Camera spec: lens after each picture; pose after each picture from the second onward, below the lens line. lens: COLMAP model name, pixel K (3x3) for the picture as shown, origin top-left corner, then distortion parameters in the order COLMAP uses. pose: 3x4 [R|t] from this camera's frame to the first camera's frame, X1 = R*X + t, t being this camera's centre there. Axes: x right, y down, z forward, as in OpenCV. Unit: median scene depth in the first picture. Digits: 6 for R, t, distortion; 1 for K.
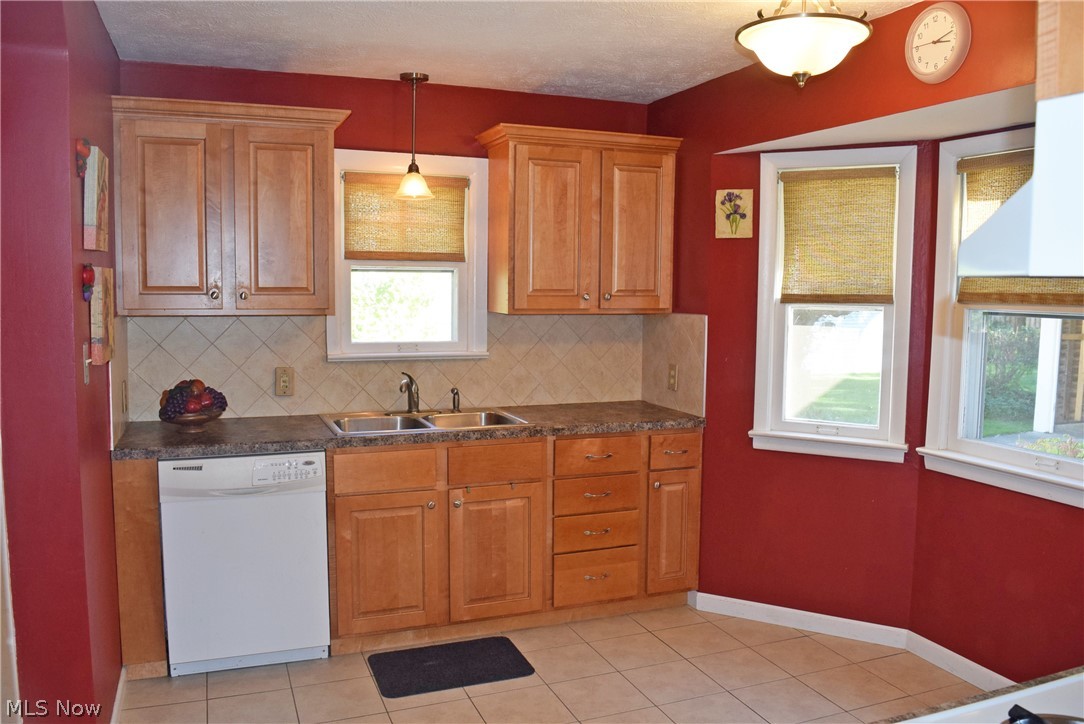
lens RADIAL K [[878.1, 0, 544.8], [0, 878.1, 360.3], [0, 0, 1]] dist [-0.066532, -0.002432]
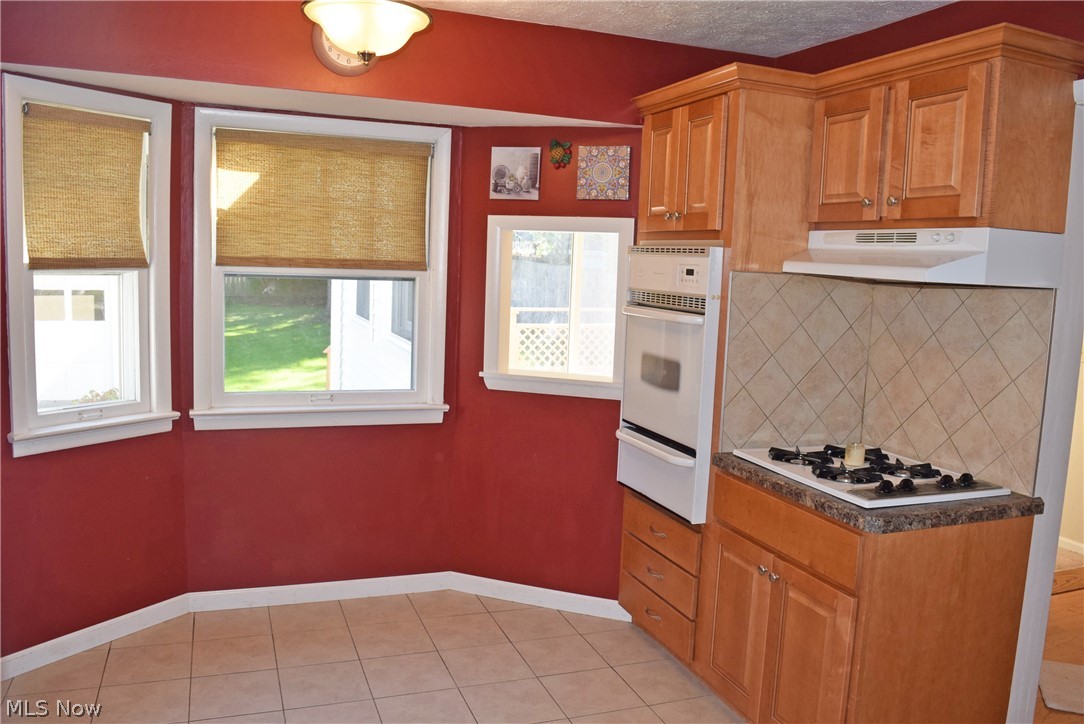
lens RADIAL K [[878.1, 0, 544.8], [0, 878.1, 360.3], [0, 0, 1]] dist [-0.066532, -0.002432]
pose [[0.017181, -0.125534, 0.991941, -0.538896], [0.047294, 0.991079, 0.124606, -0.062273], [-0.998733, 0.044772, 0.022964, 0.552726]]
